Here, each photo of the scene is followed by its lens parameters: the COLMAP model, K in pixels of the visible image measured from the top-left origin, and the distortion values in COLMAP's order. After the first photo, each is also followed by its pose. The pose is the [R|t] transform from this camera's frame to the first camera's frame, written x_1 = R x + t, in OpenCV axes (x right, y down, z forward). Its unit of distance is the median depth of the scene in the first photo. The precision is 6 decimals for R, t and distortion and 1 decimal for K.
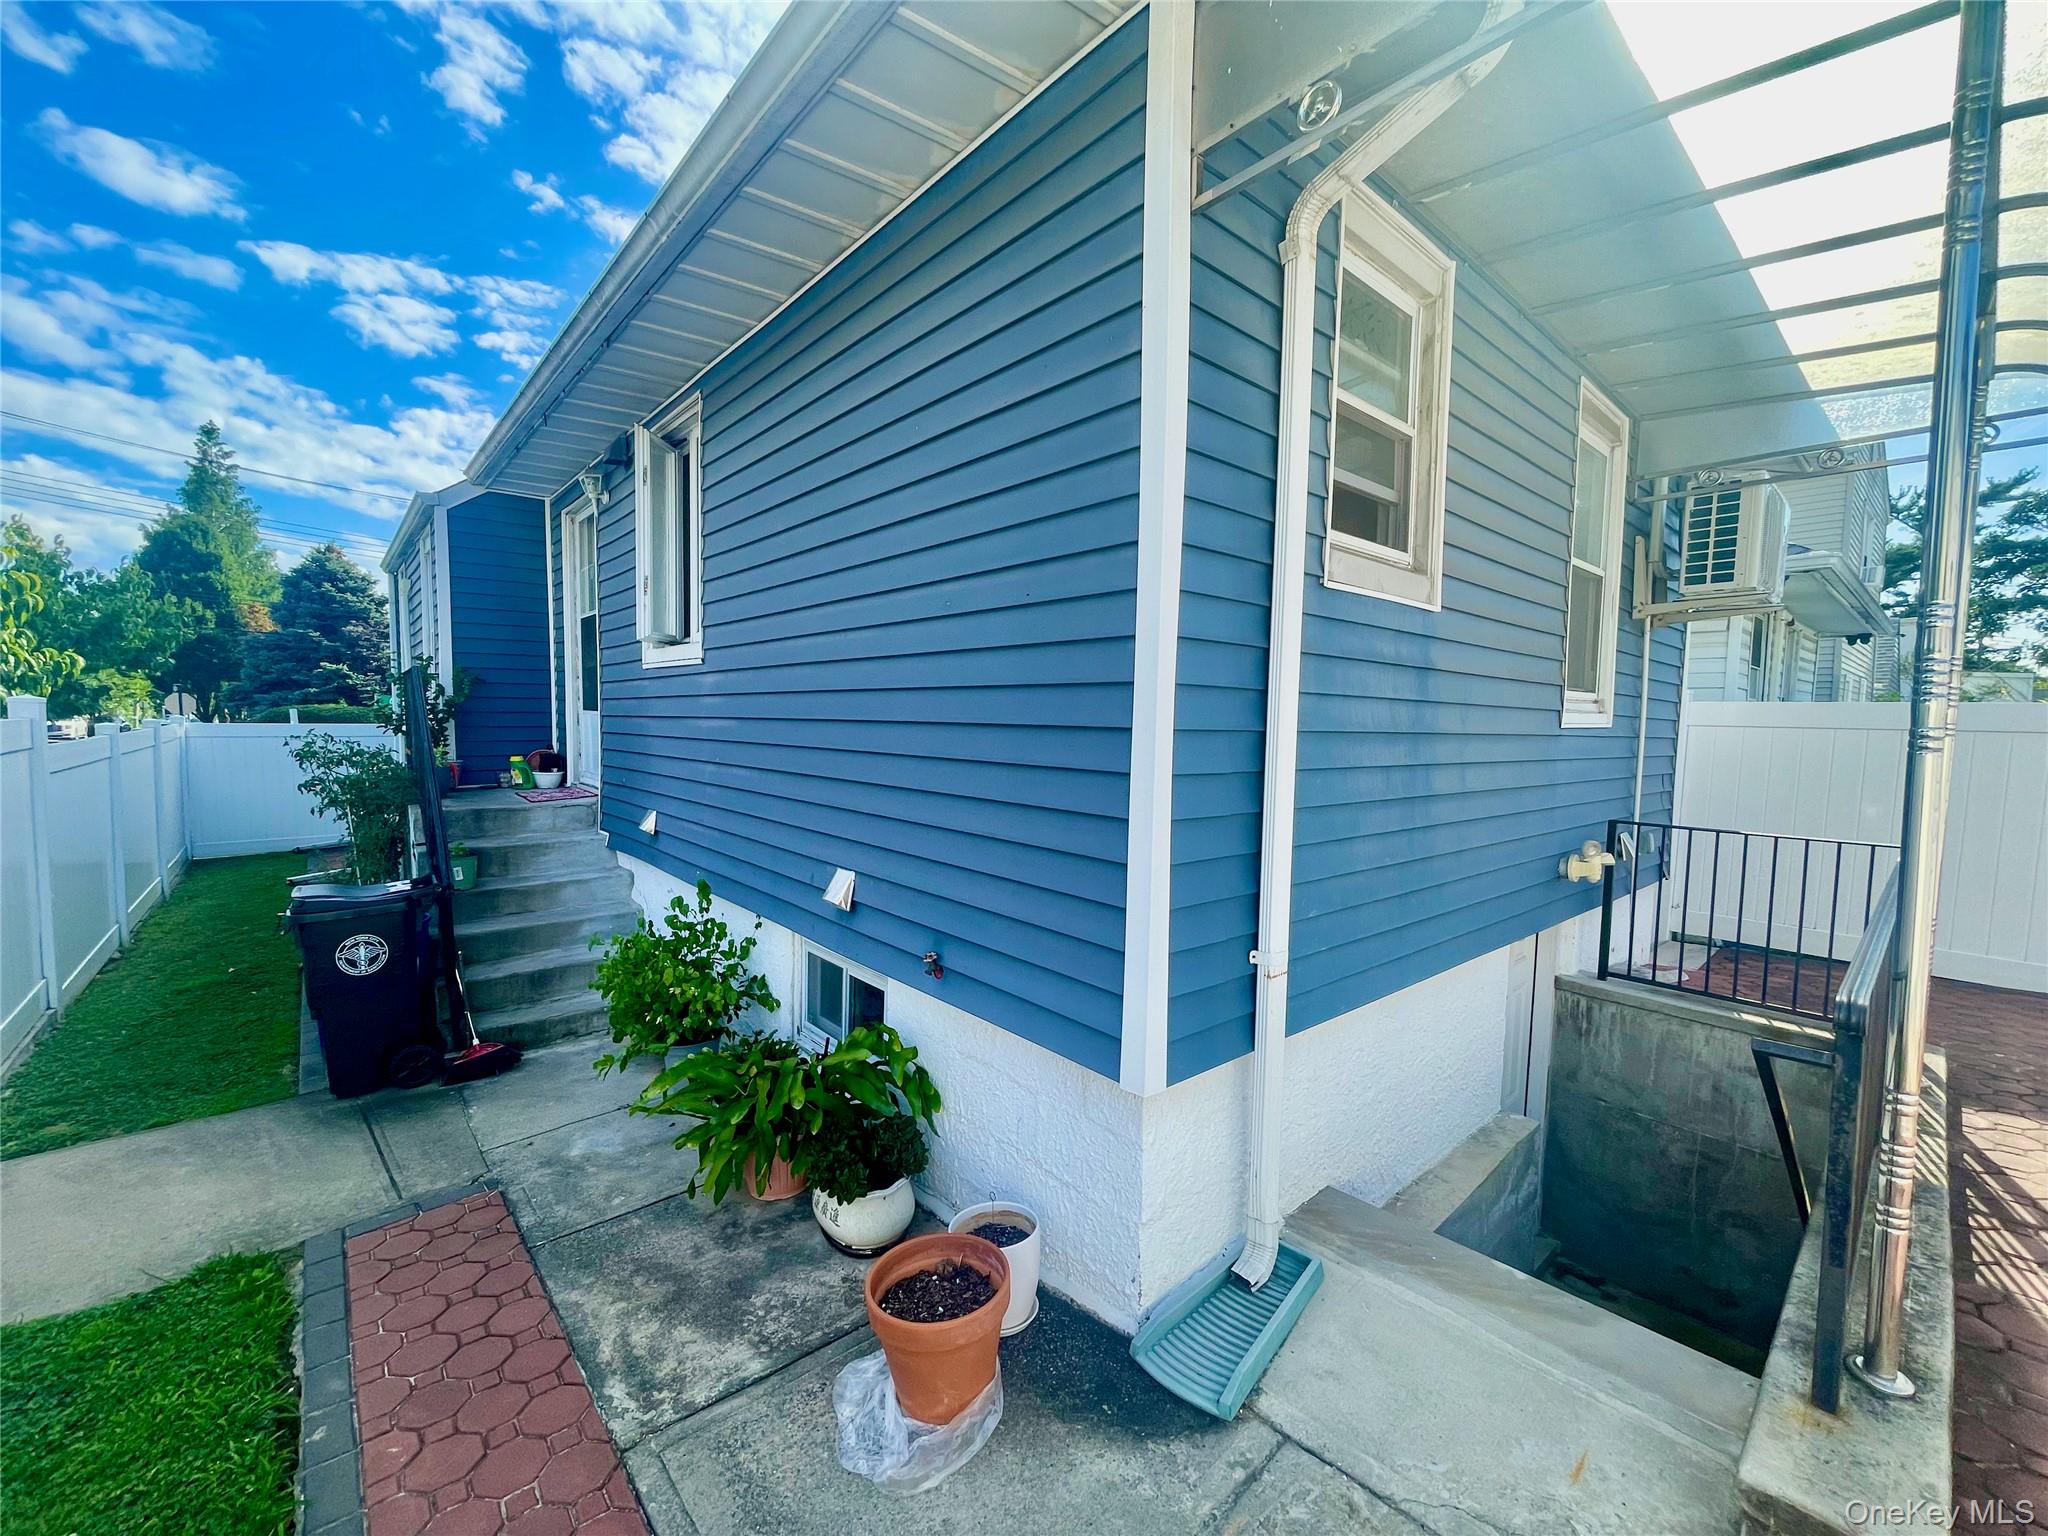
lens RADIAL K [[828.6, 0, 1025.2], [0, 828.6, 770.2], [0, 0, 1]] dist [0.006769, -0.002884]
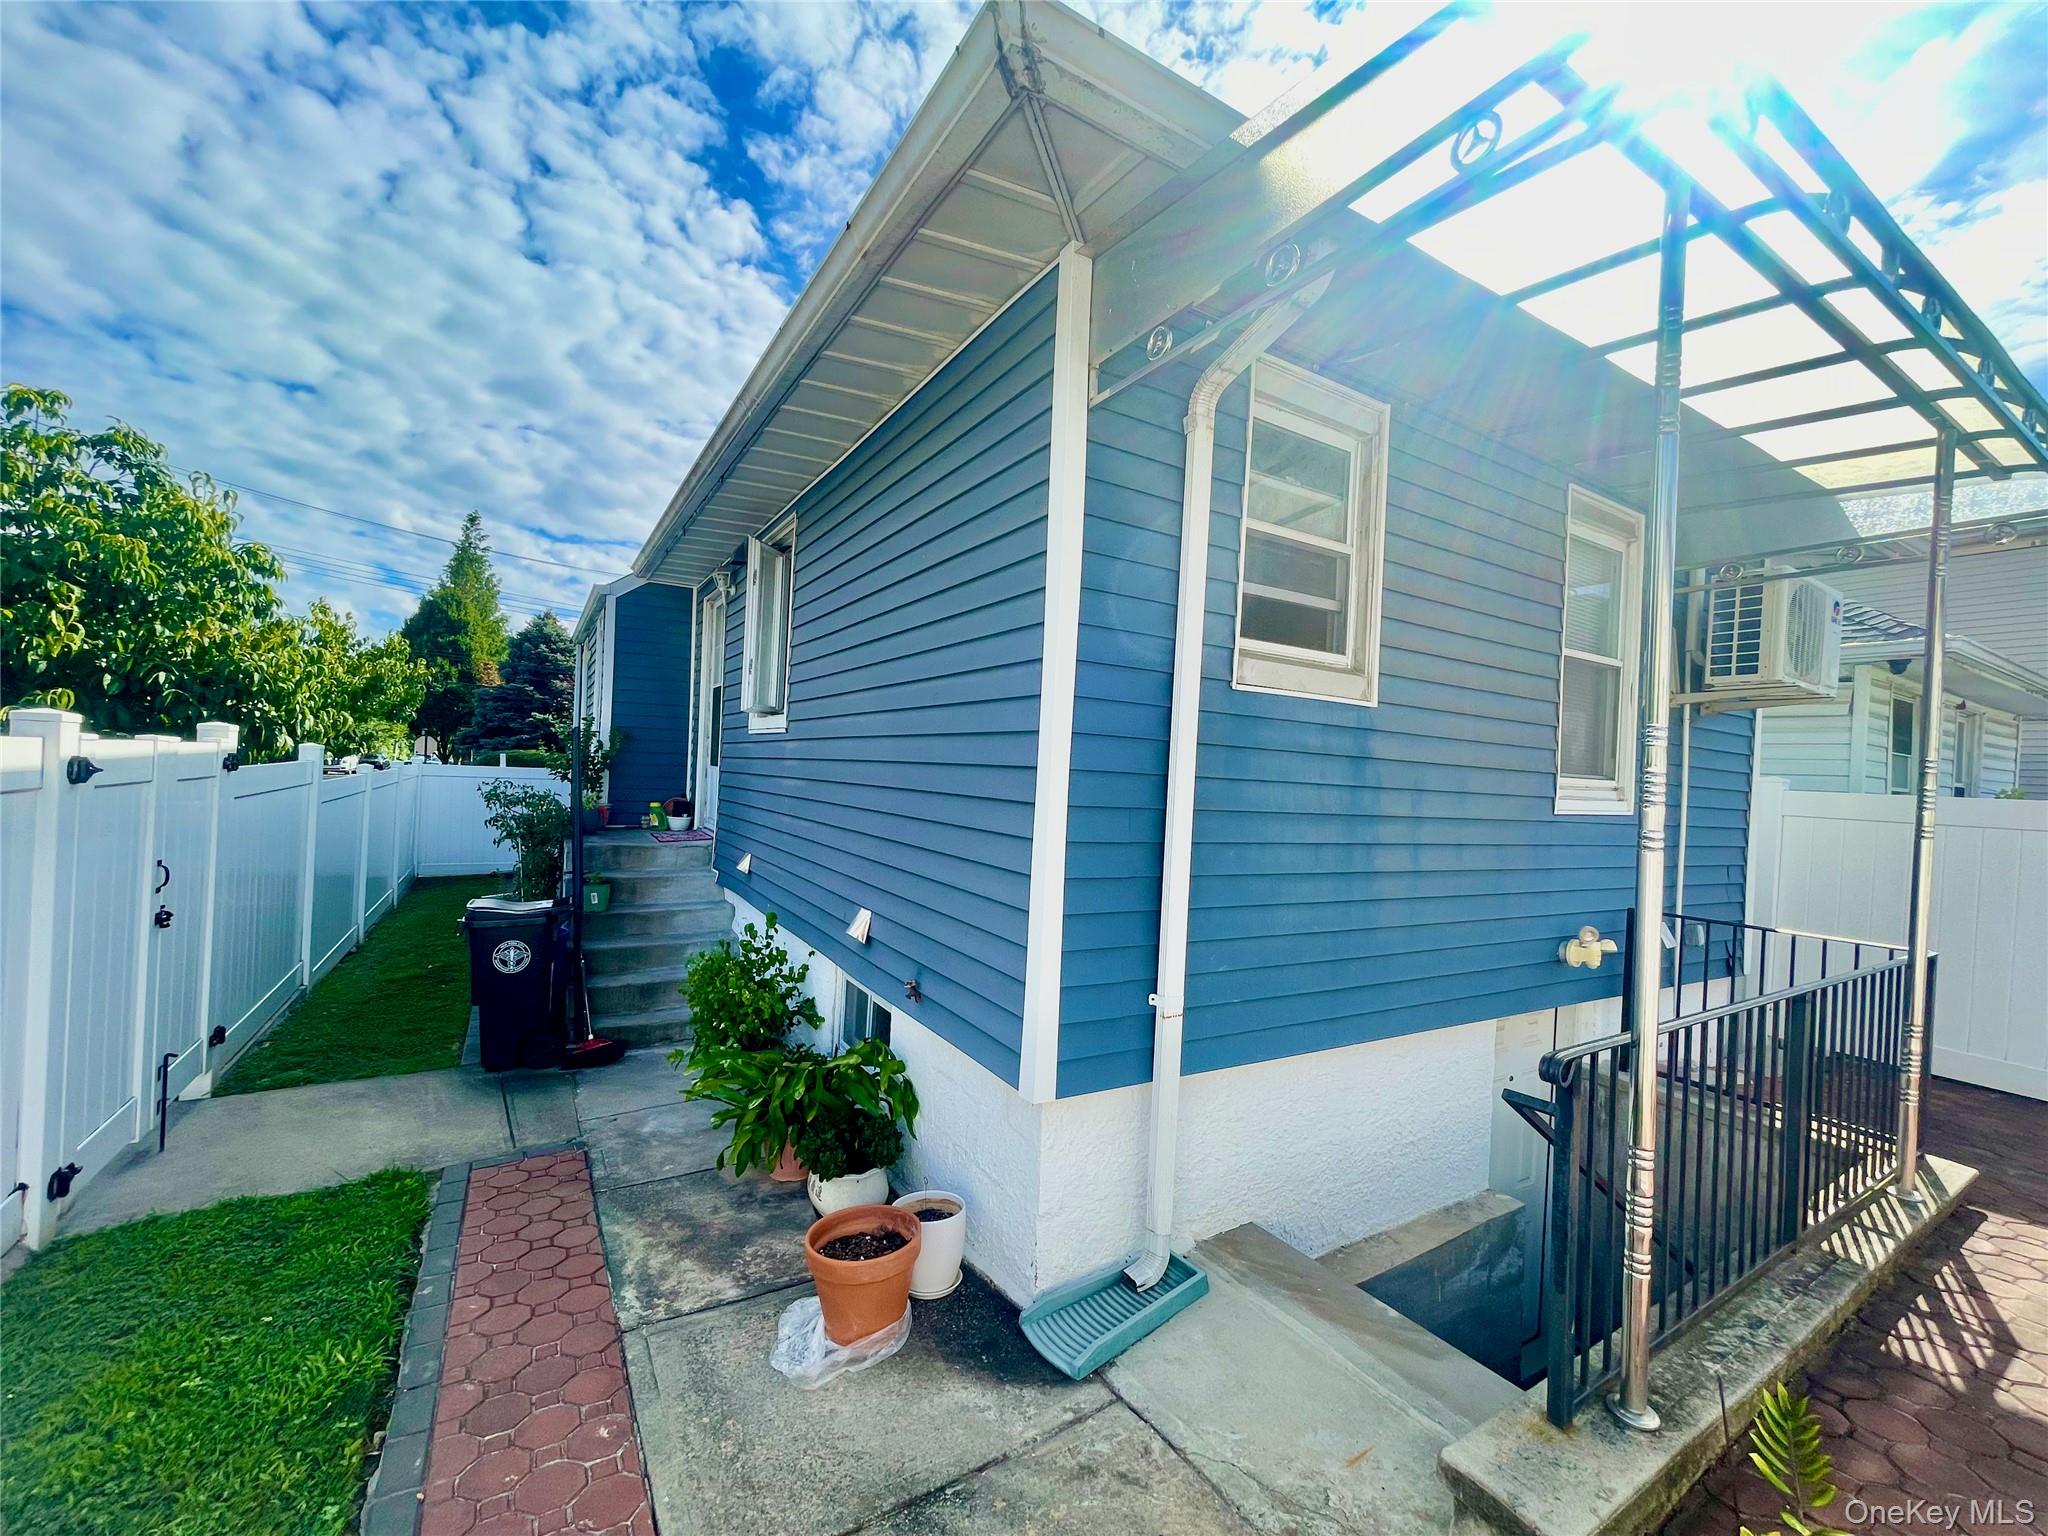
lens RADIAL K [[828.6, 0, 1021.9], [0, 828.6, 773.4], [0, 0, 1]] dist [0.006769, -0.002884]
pose [[0.984875, 0.030716, -0.170522, 0.226688], [-0.042133, 0.997077, -0.063743, -0.010574], [0.168066, 0.069963, 0.983290, -0.173056]]
